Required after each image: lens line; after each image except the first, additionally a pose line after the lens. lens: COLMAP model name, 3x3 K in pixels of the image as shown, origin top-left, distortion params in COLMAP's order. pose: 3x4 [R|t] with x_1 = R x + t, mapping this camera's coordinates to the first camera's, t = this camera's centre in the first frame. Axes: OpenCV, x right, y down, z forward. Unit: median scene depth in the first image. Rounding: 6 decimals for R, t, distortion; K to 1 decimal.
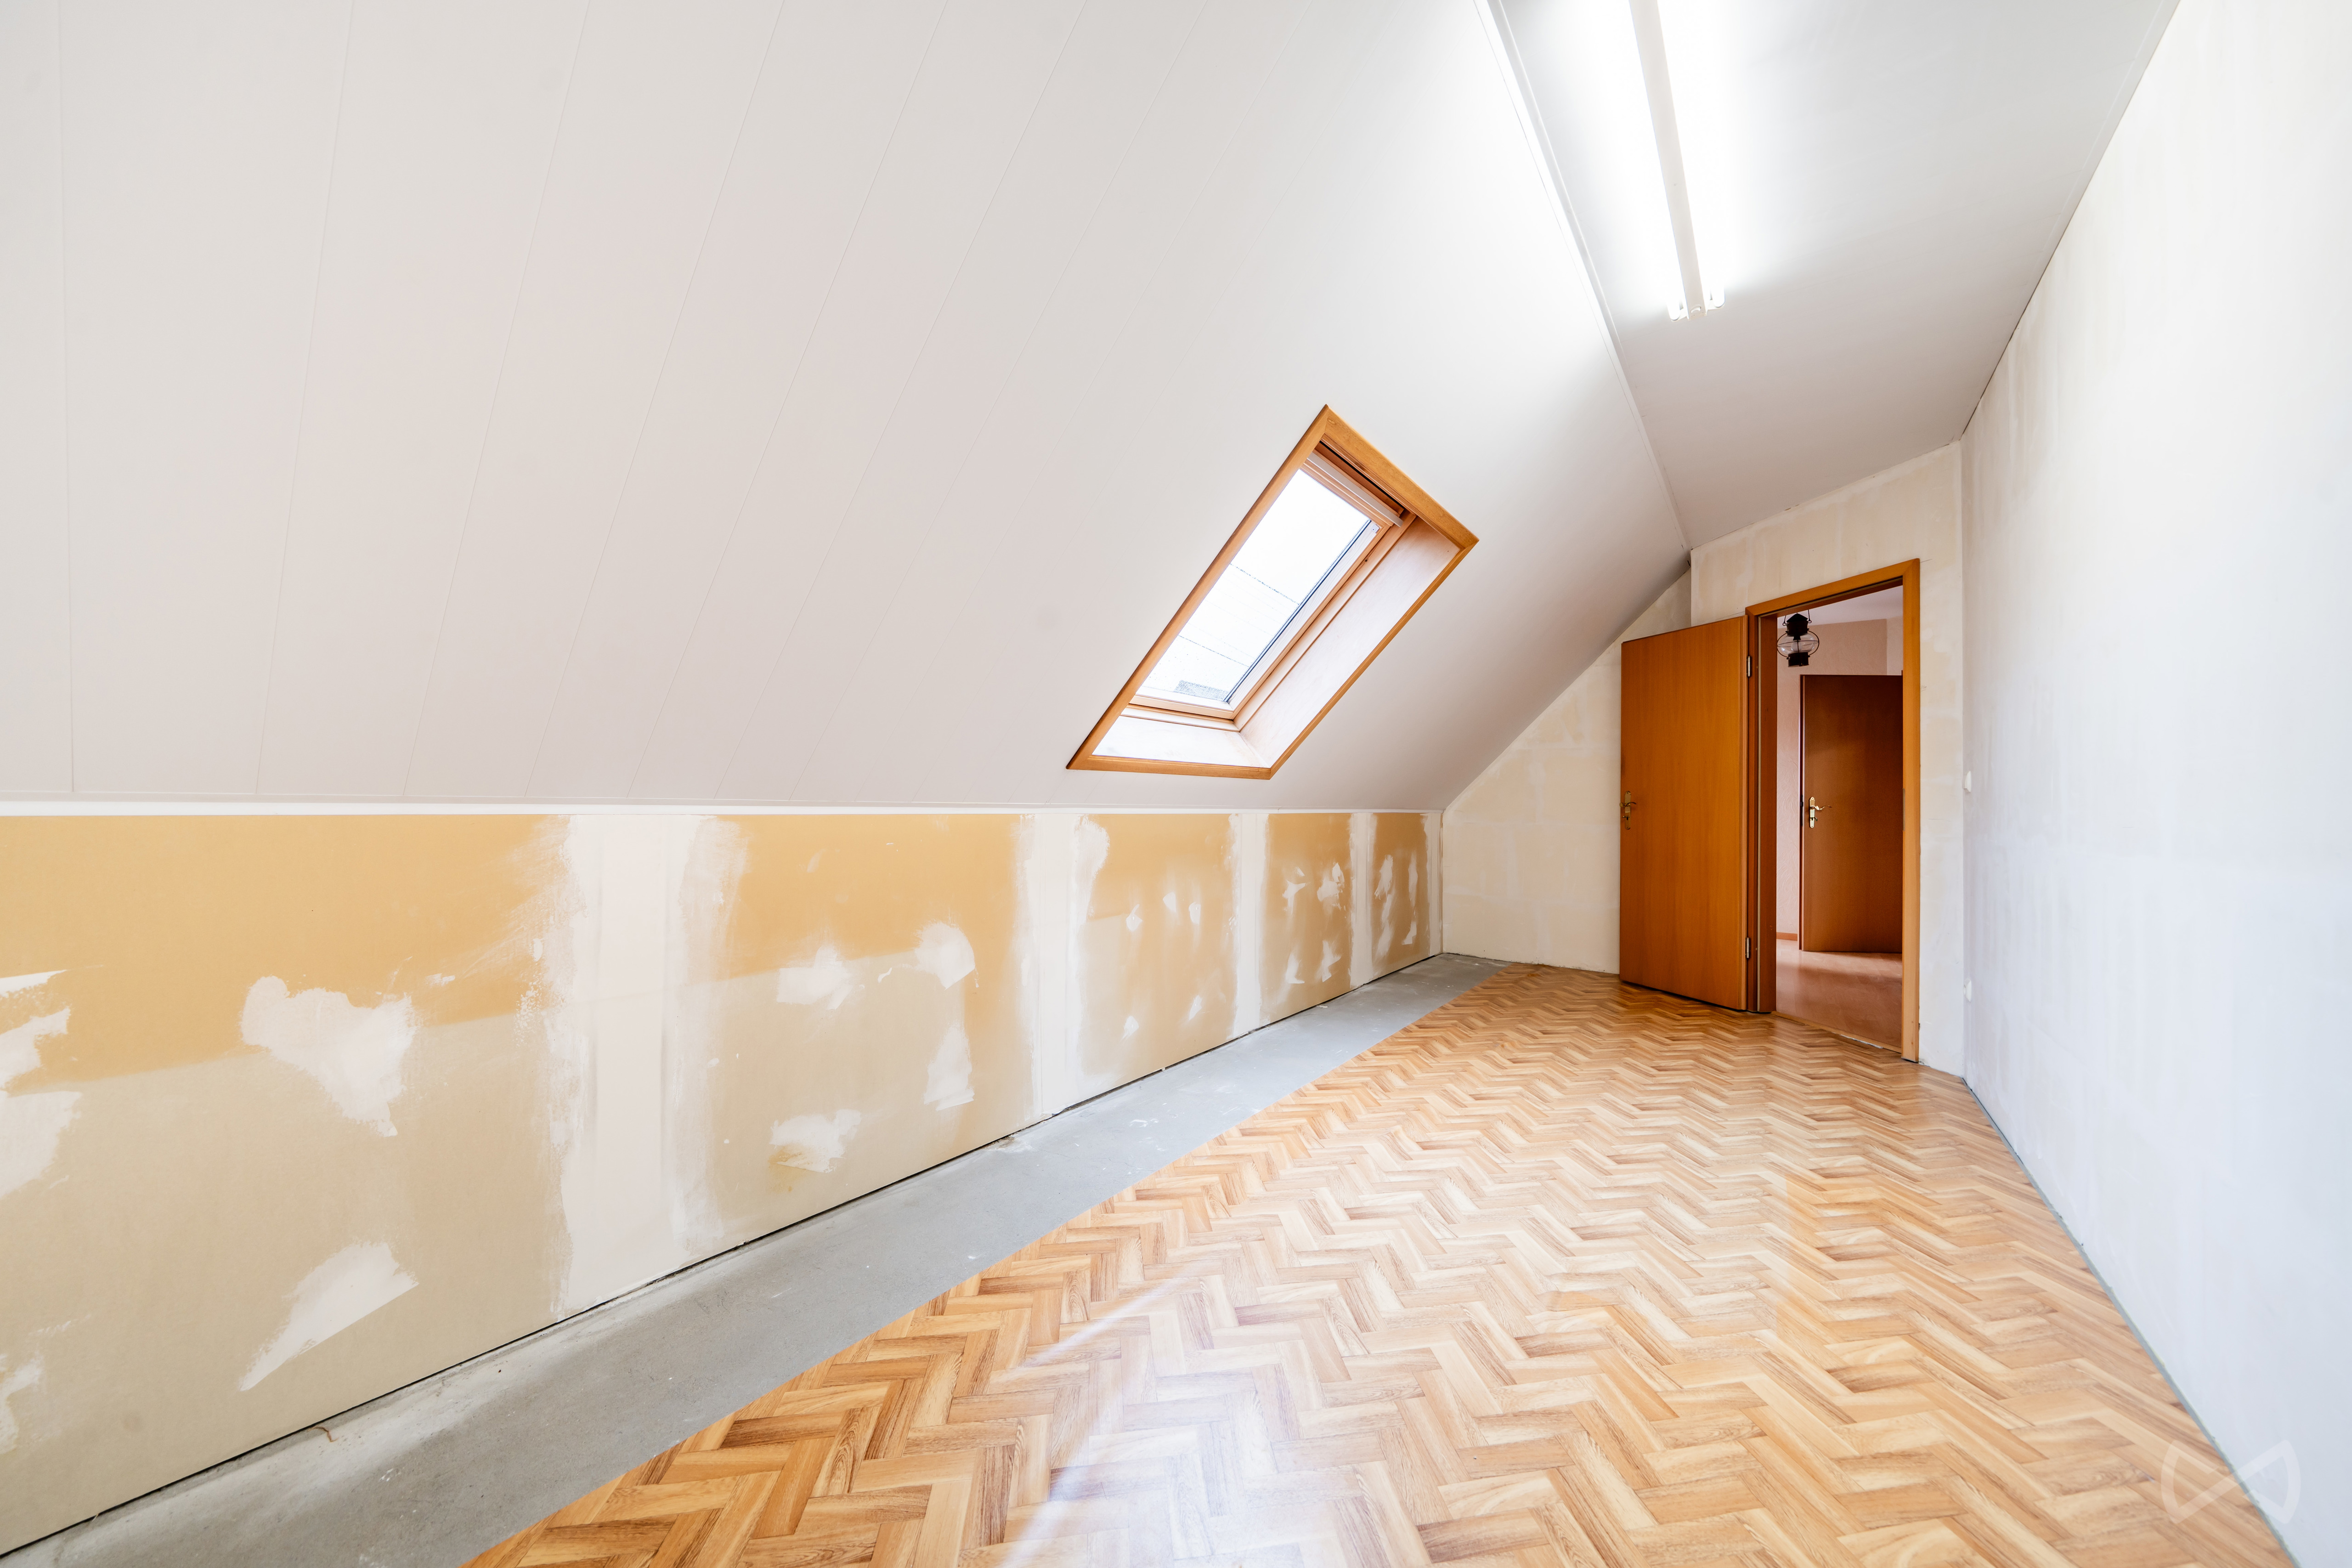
lens RADIAL K [[797.7, 0, 1191.9], [0, 797.7, 789.6], [0, 0, 1]] dist [-0.007507, 0.000054]
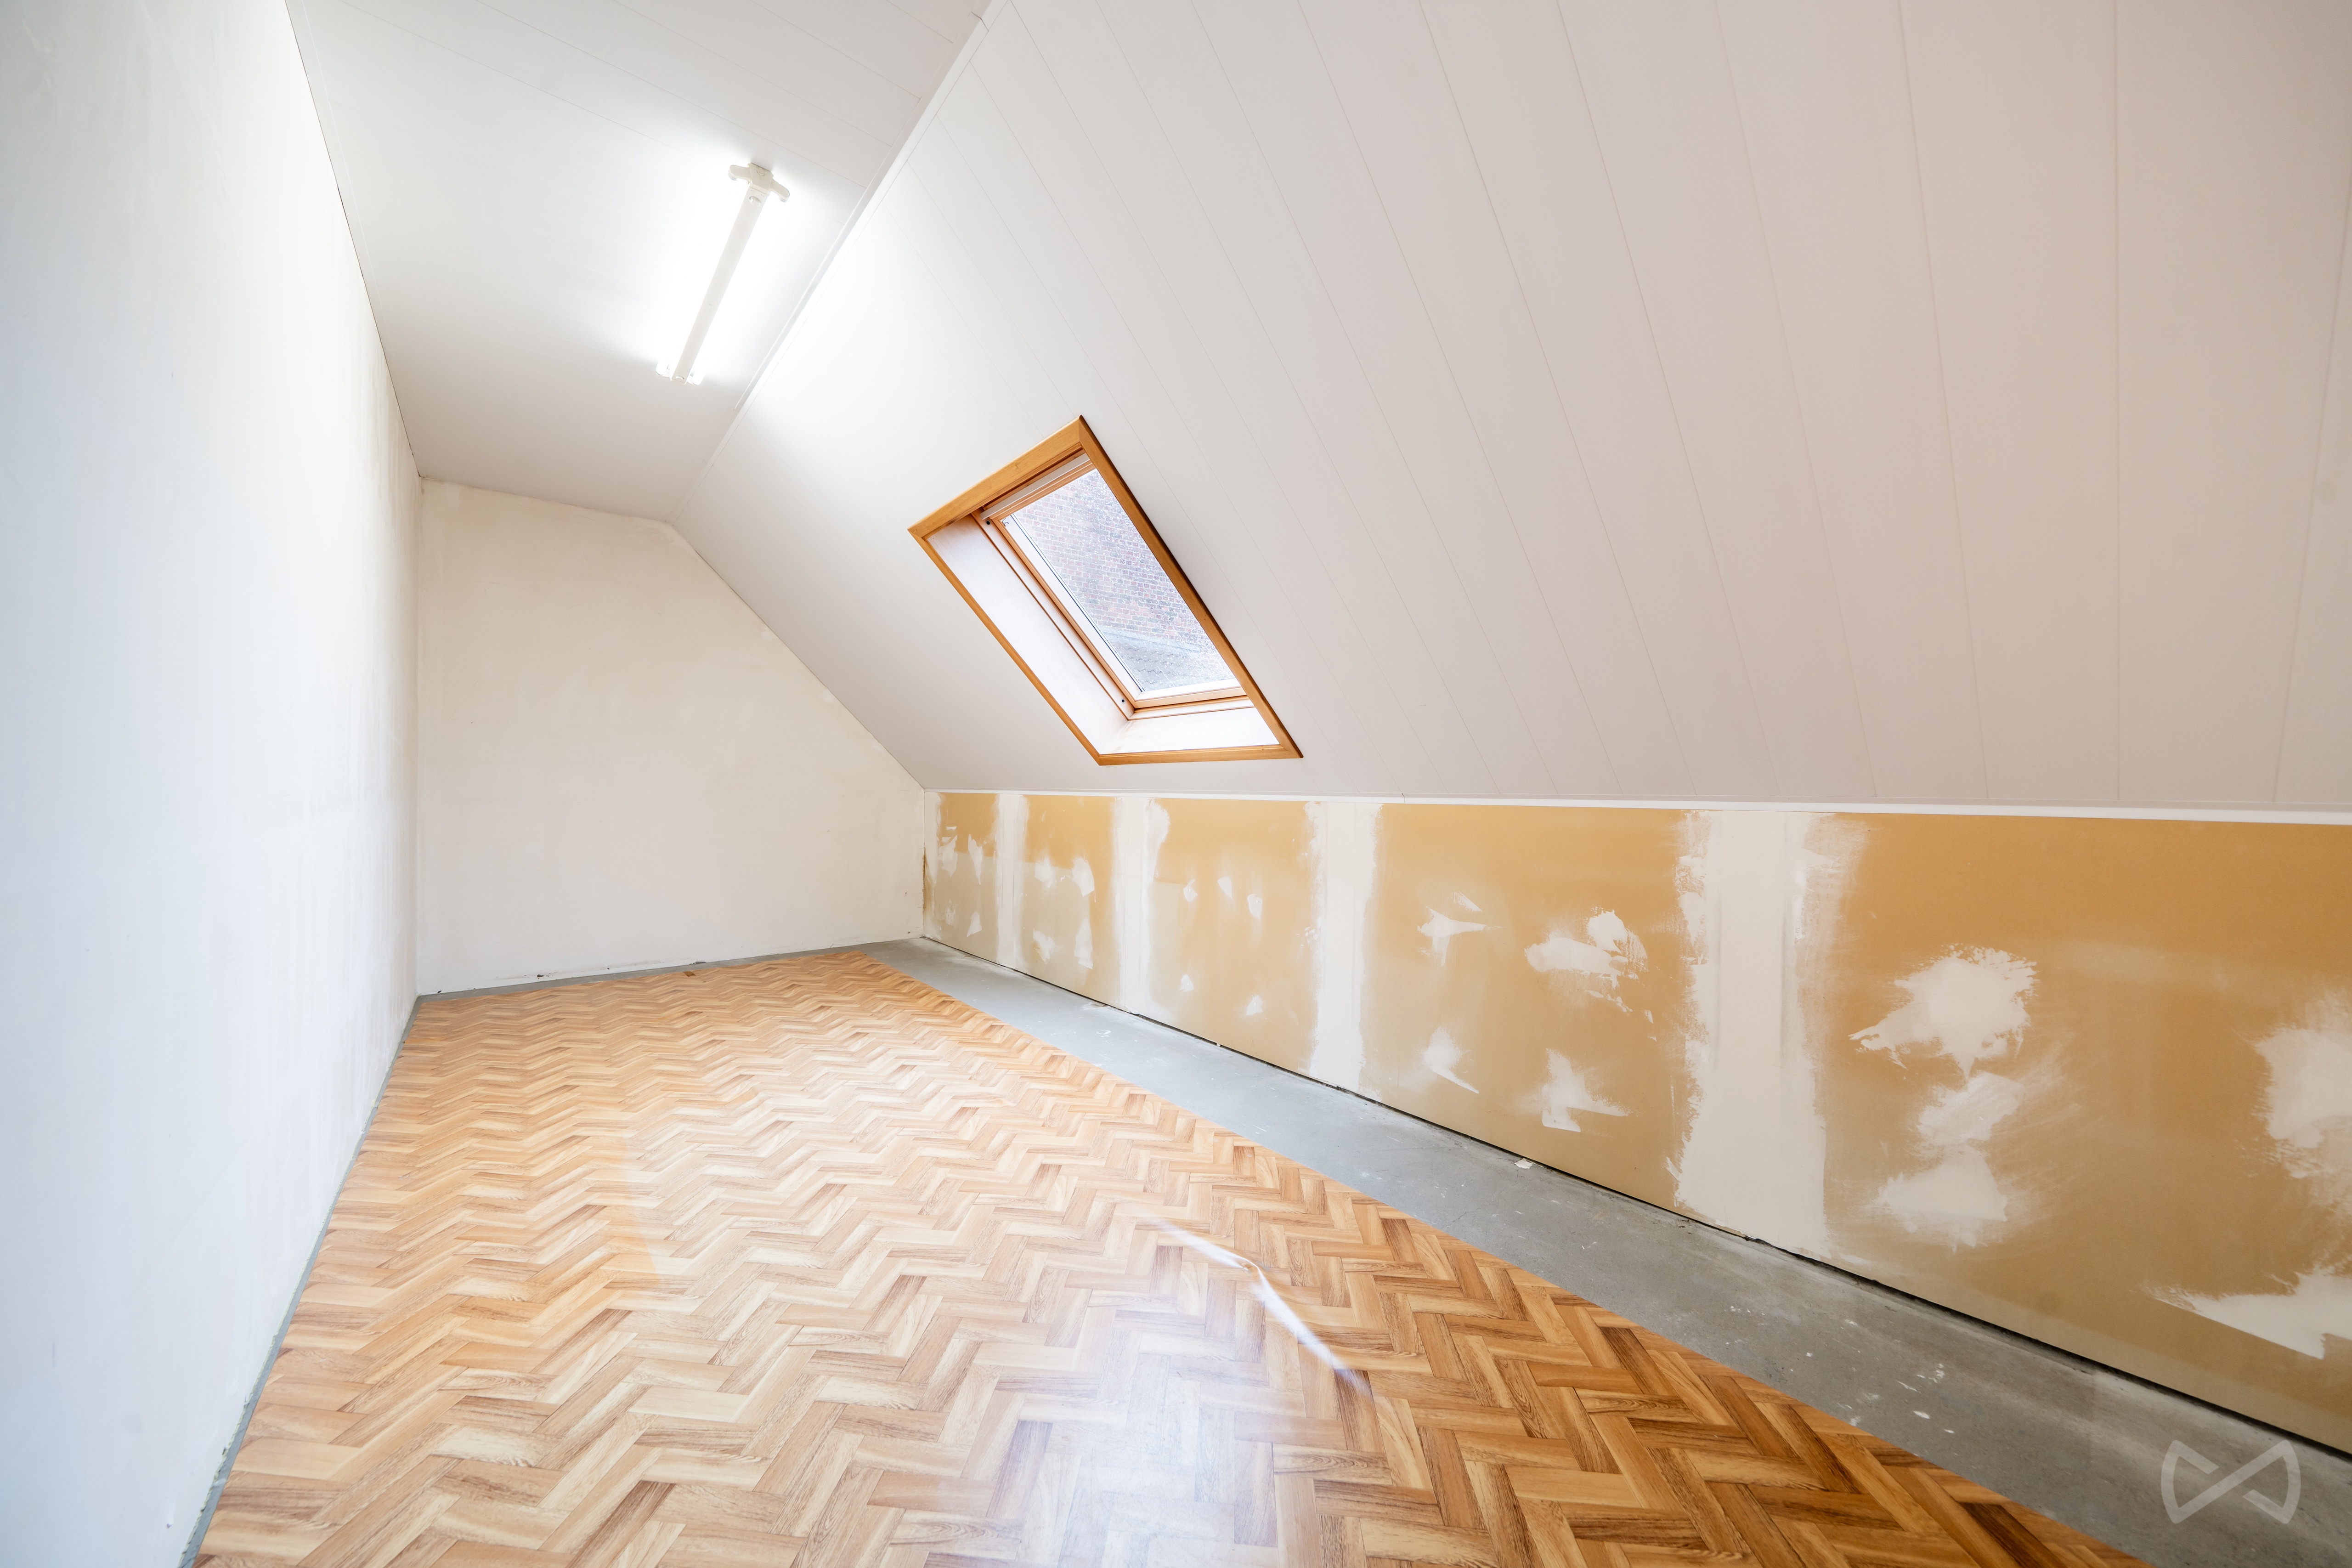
lens RADIAL K [[797.7, 0, 1190.3], [0, 797.7, 789.4], [0, 0, 1]] dist [-0.007507, 0.000054]
pose [[-0.222927, -0.013535, -0.974741, 1.309721], [0.005189, 0.999873, -0.015071, 0.044070], [0.974821, -0.008417, -0.222828, 1.585210]]
